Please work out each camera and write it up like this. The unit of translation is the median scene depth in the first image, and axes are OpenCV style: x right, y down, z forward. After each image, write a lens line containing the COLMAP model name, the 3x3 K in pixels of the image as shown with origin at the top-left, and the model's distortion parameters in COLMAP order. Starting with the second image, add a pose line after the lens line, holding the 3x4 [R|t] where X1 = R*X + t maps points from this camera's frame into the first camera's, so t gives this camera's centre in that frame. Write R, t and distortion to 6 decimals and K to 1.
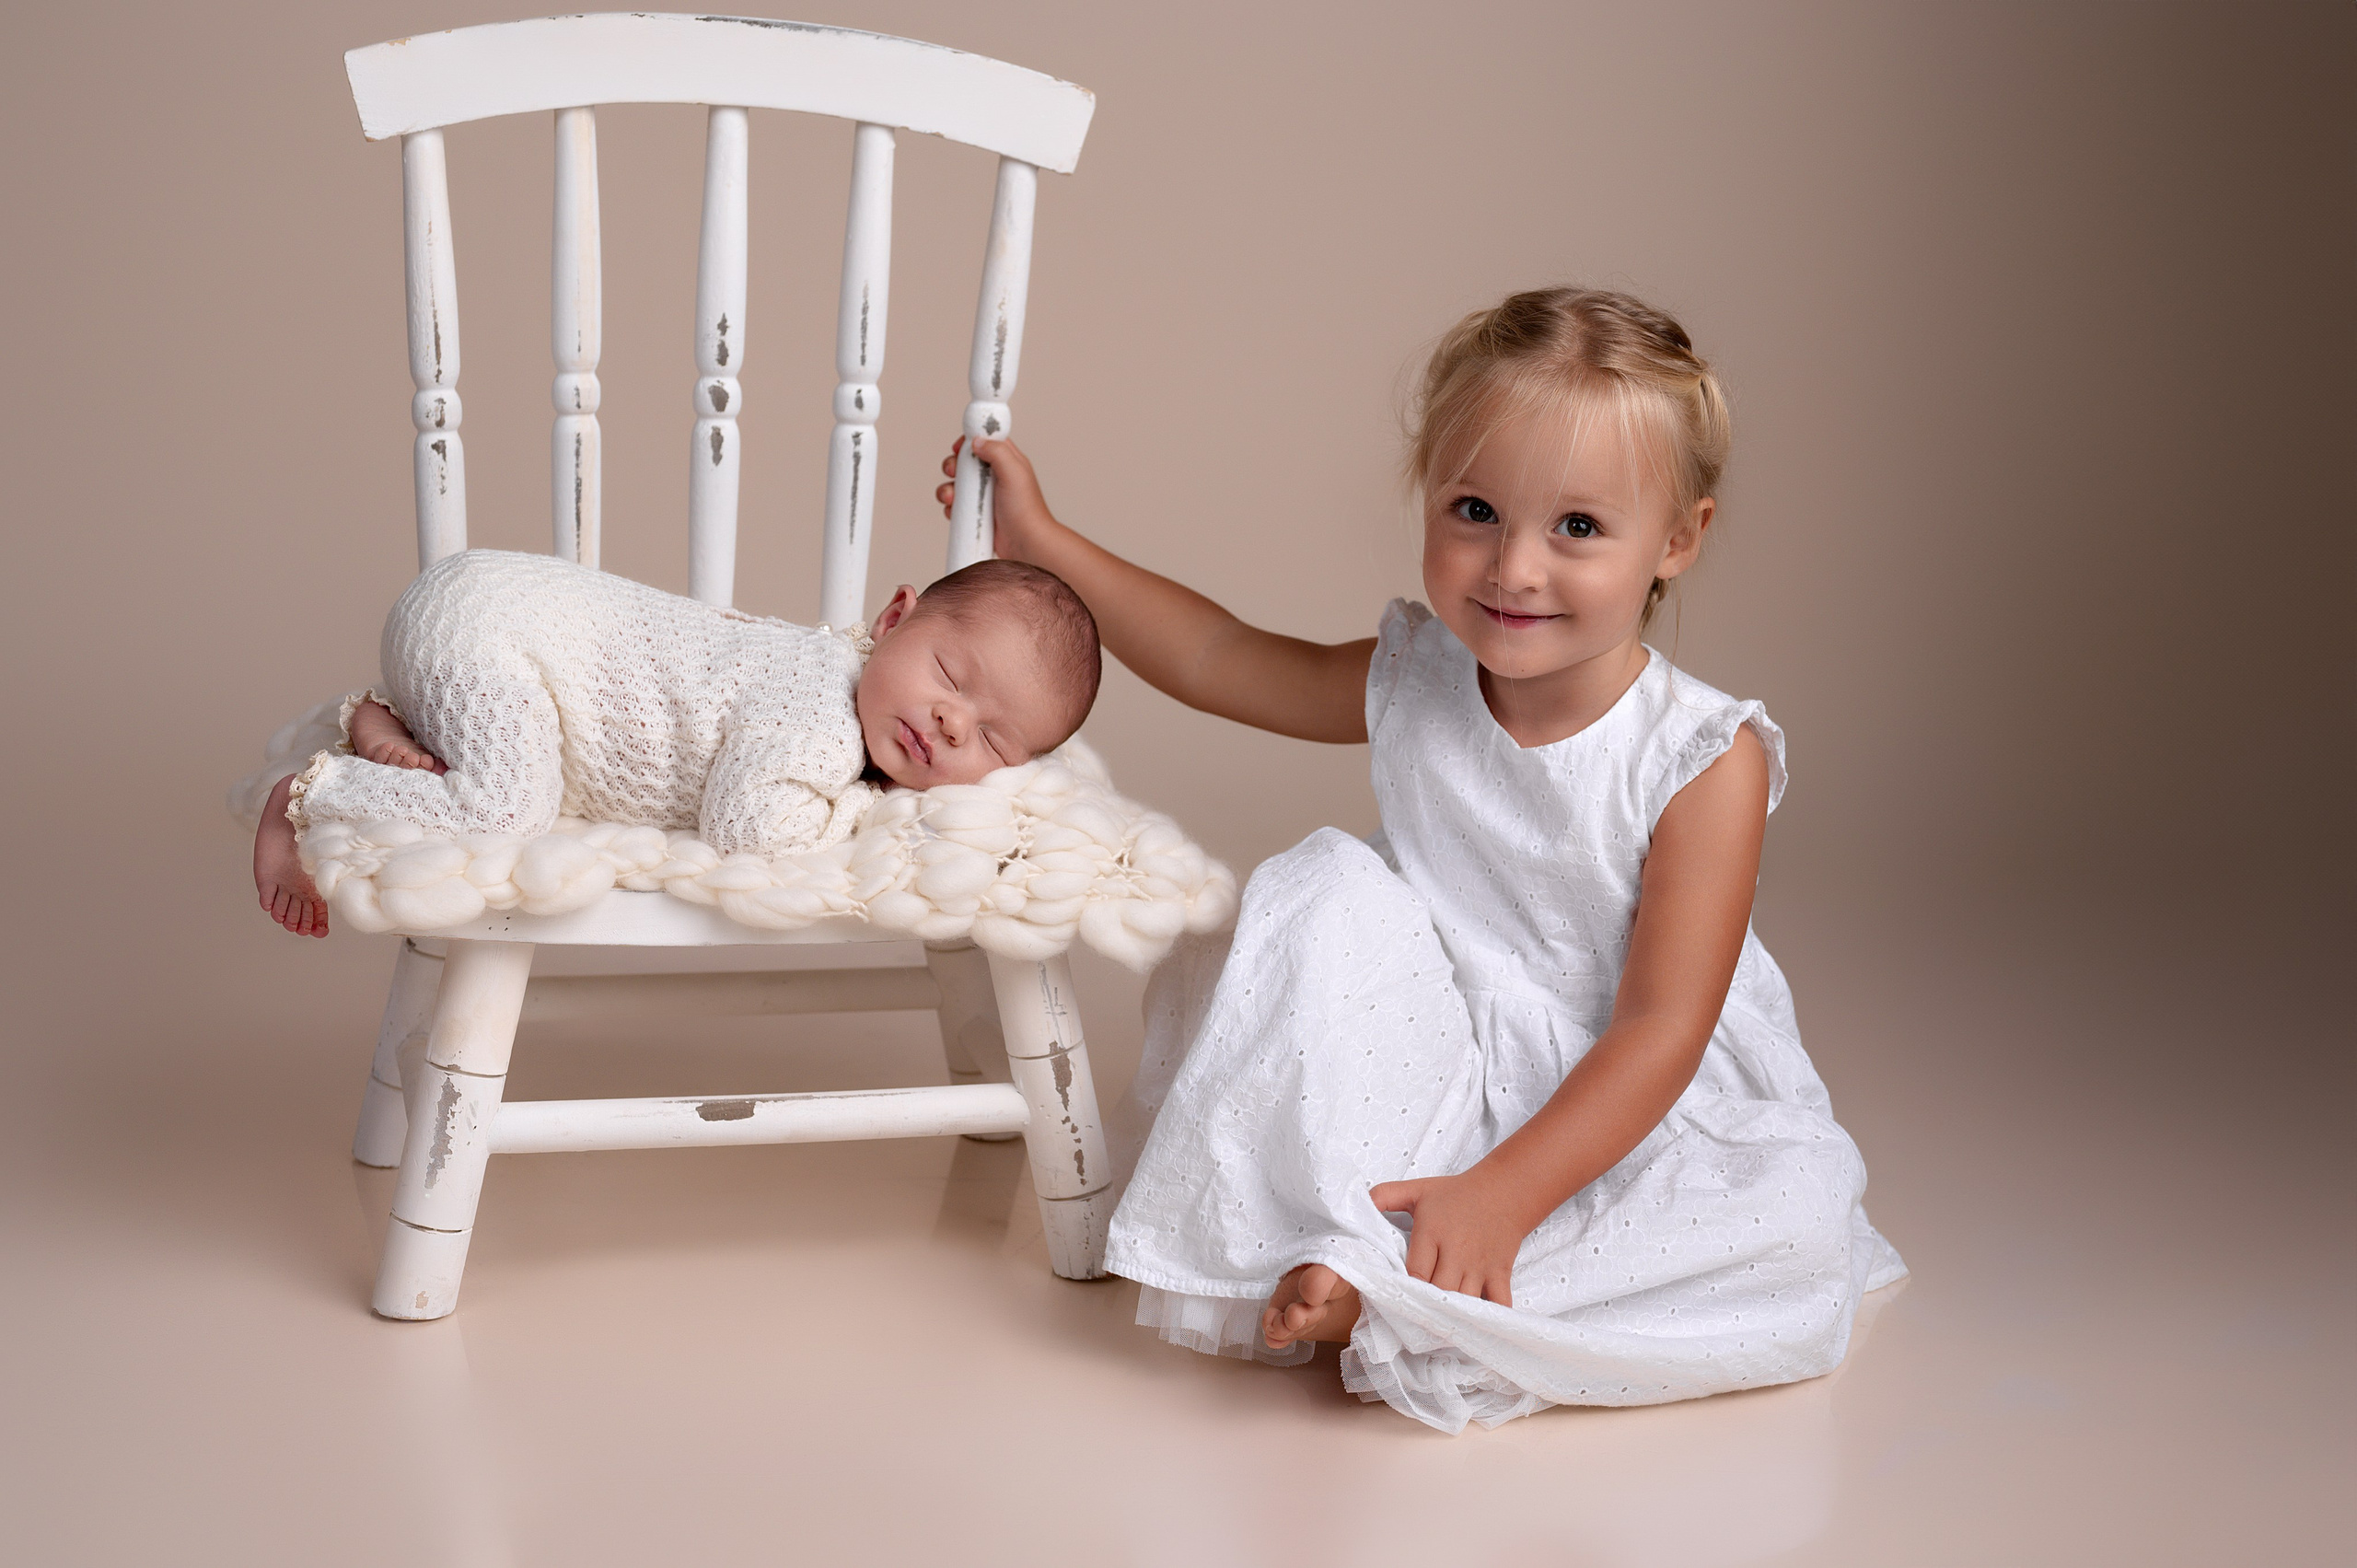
lens RADIAL K [[3137.9, 0, 1178.5], [0, 3137.9, 784.0], [0, 0, 1]] dist [-0.023193, 0.017885]
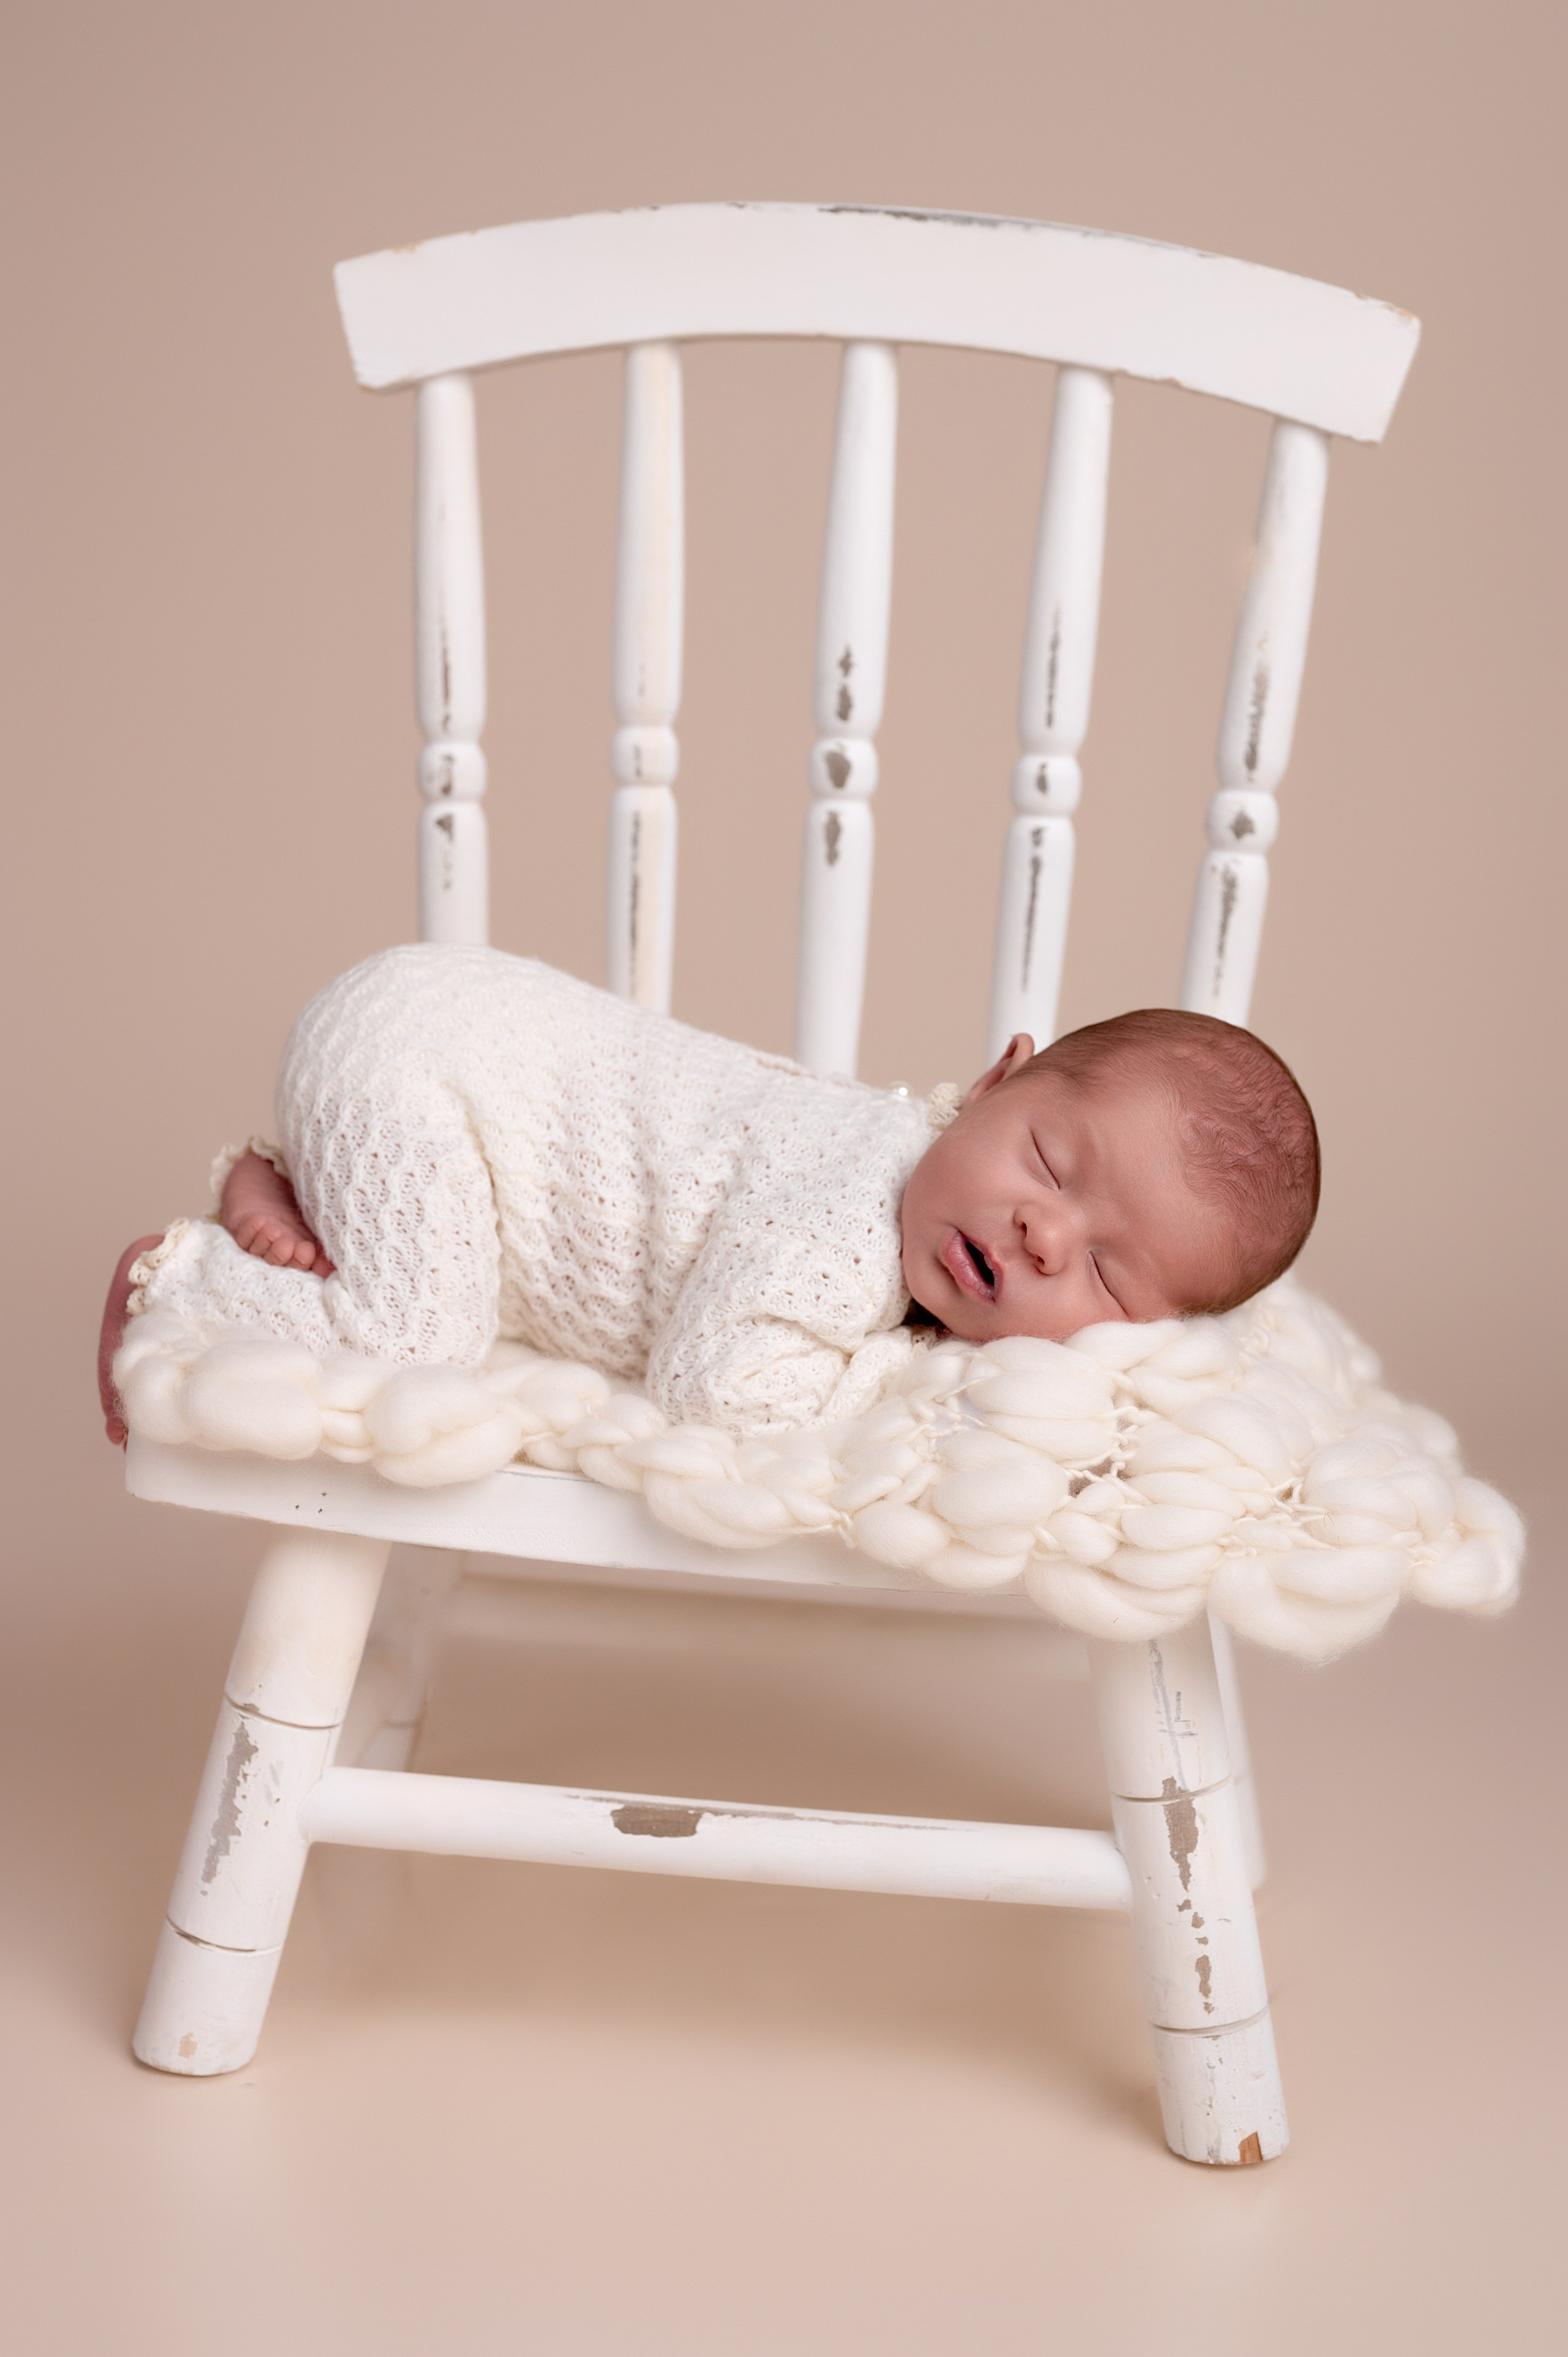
lens RADIAL K [[3137.8, 0, 782.3], [0, 3137.8, 1203.6], [0, 0, 1]] dist [-0.023193, 0.017885]
pose [[0.938866, 0.063630, -0.338352, 0.084627], [-0.082554, 0.995709, -0.041820, 0.002169], [0.334239, 0.067195, 0.940090, 0.366395]]
